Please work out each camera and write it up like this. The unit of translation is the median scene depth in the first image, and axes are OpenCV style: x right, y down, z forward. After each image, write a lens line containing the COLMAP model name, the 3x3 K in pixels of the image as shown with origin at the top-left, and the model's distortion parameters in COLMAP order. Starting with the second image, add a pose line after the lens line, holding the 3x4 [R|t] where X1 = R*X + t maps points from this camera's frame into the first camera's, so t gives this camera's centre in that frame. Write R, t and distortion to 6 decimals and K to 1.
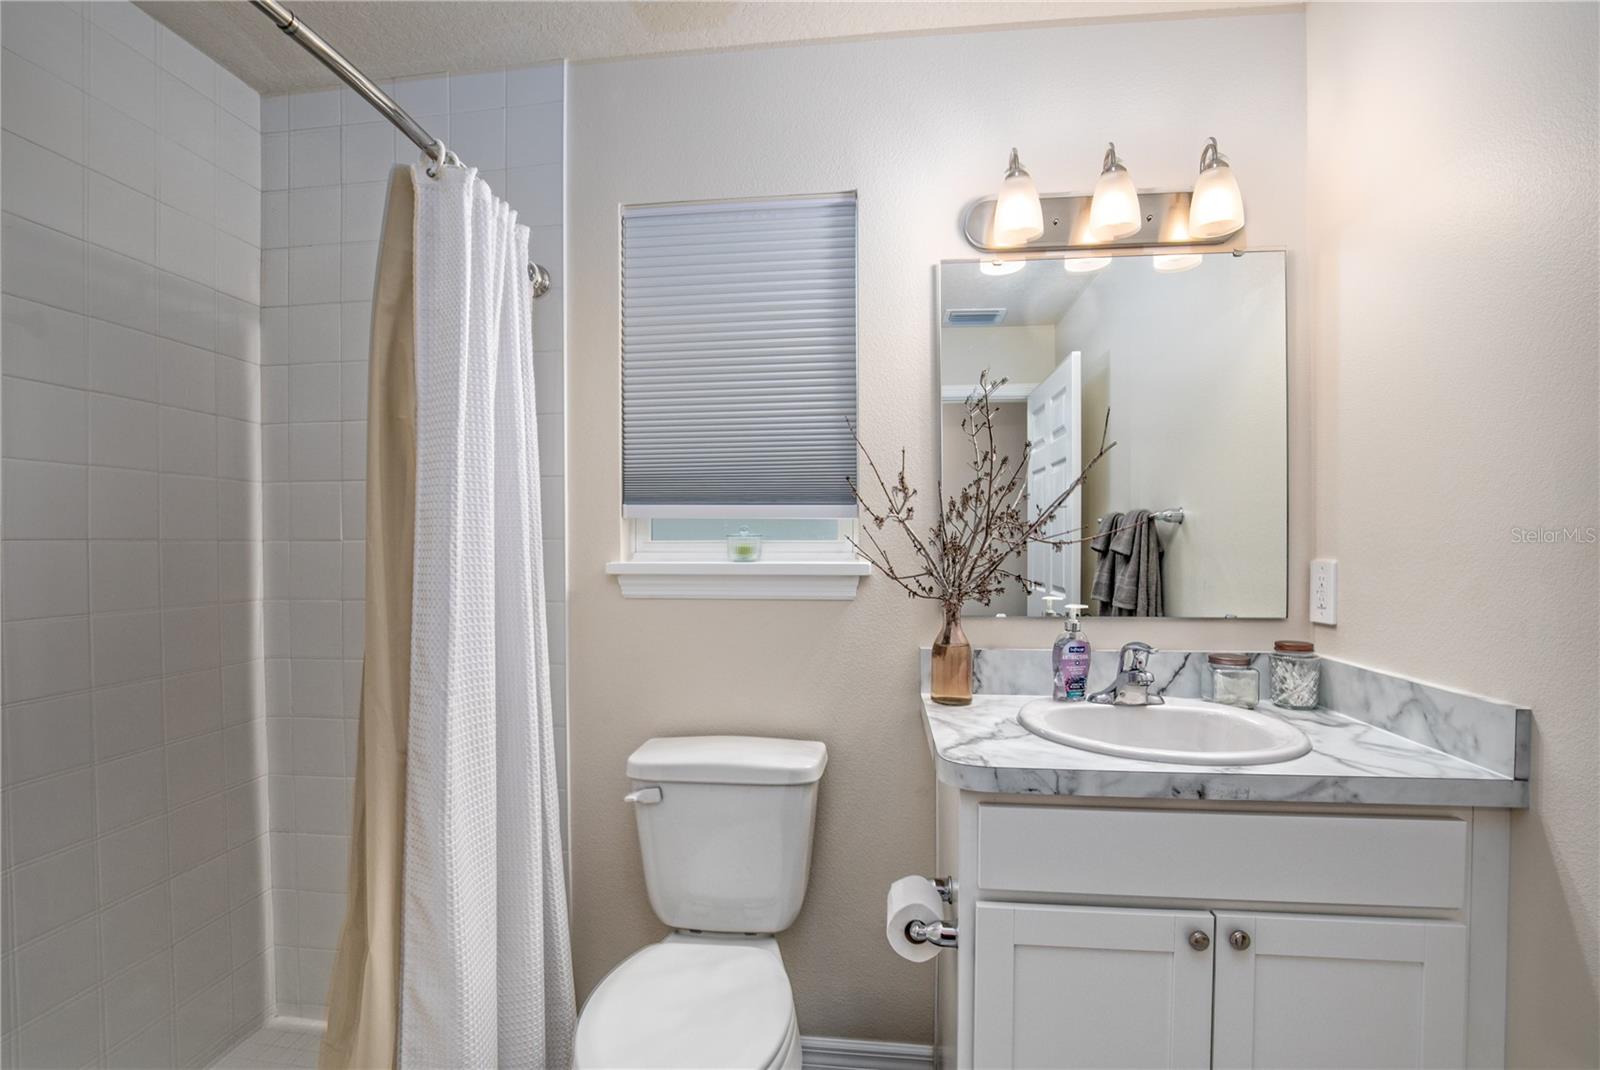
lens RADIAL K [[747.2, 0, 800.0], [0, 747.2, 535.0], [0, 0, 1]] dist [0.000847, 0.000161]
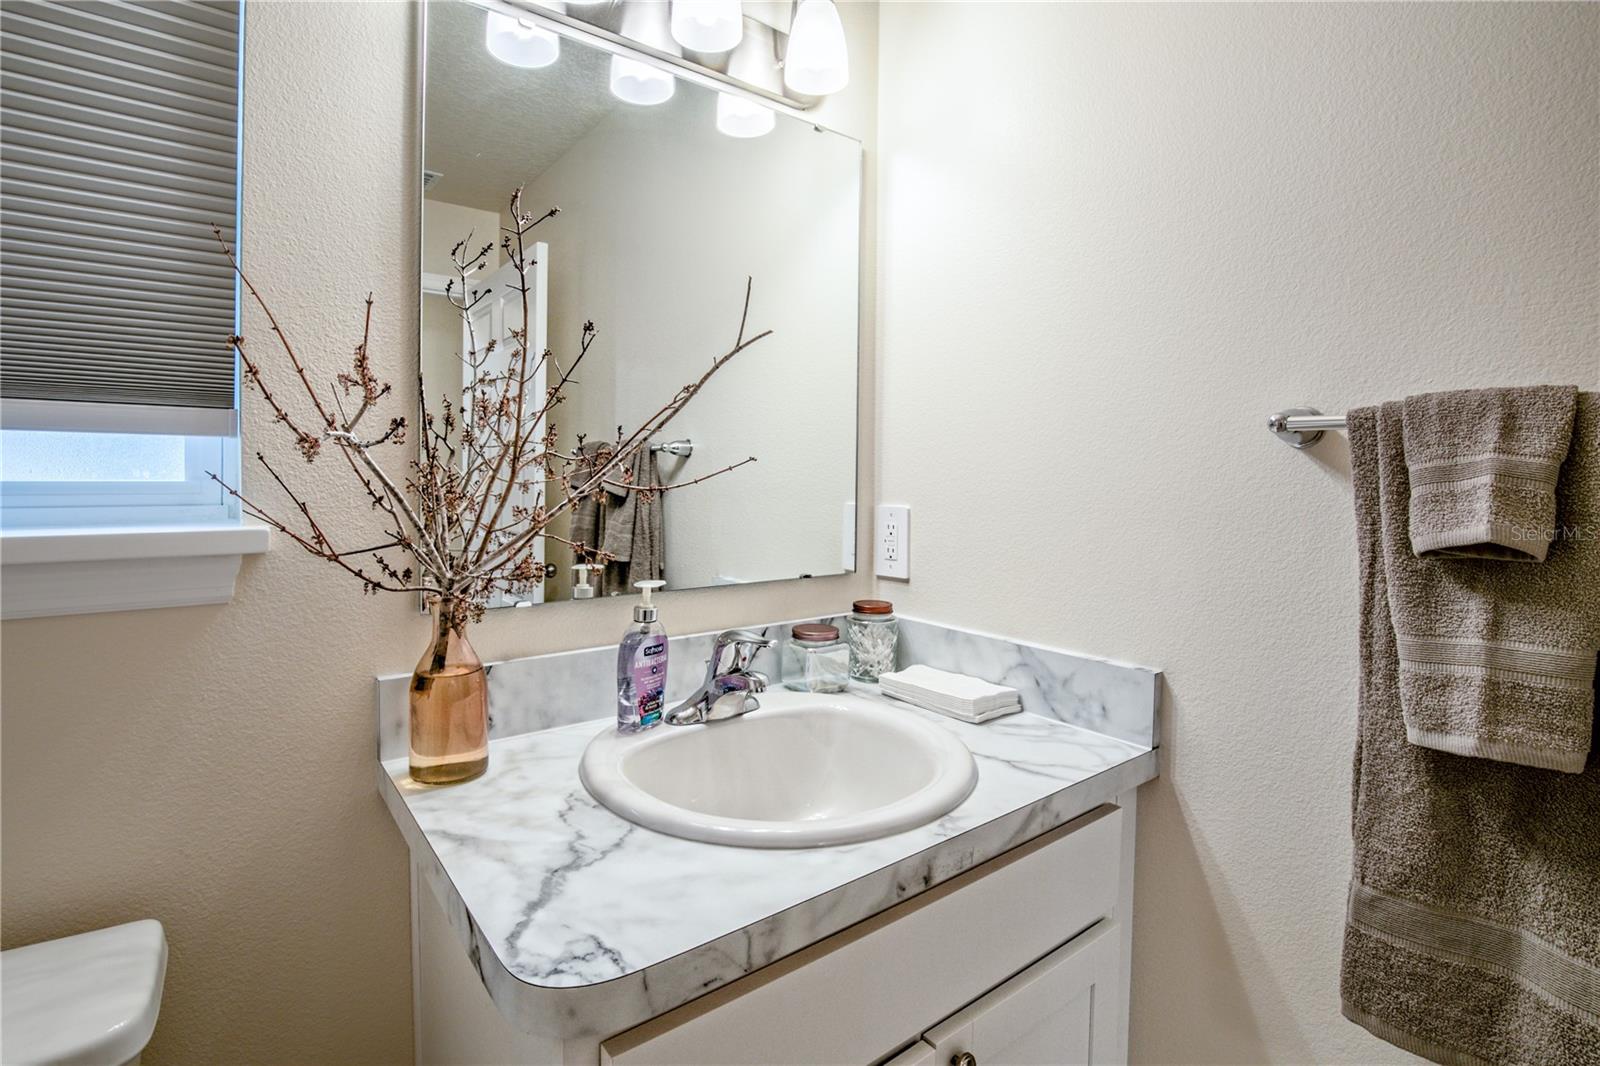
lens RADIAL K [[754.9, 0, 799.7], [0, 754.9, 478.7], [0, 0, 1]] dist [-0.040477, 0.017384]
pose [[0.713742, 0.002075, 0.700406, -0.001258], [-0.016756, 0.999760, 0.014113, -0.008949], [-0.700209, -0.021809, 0.713605, 0.446555]]
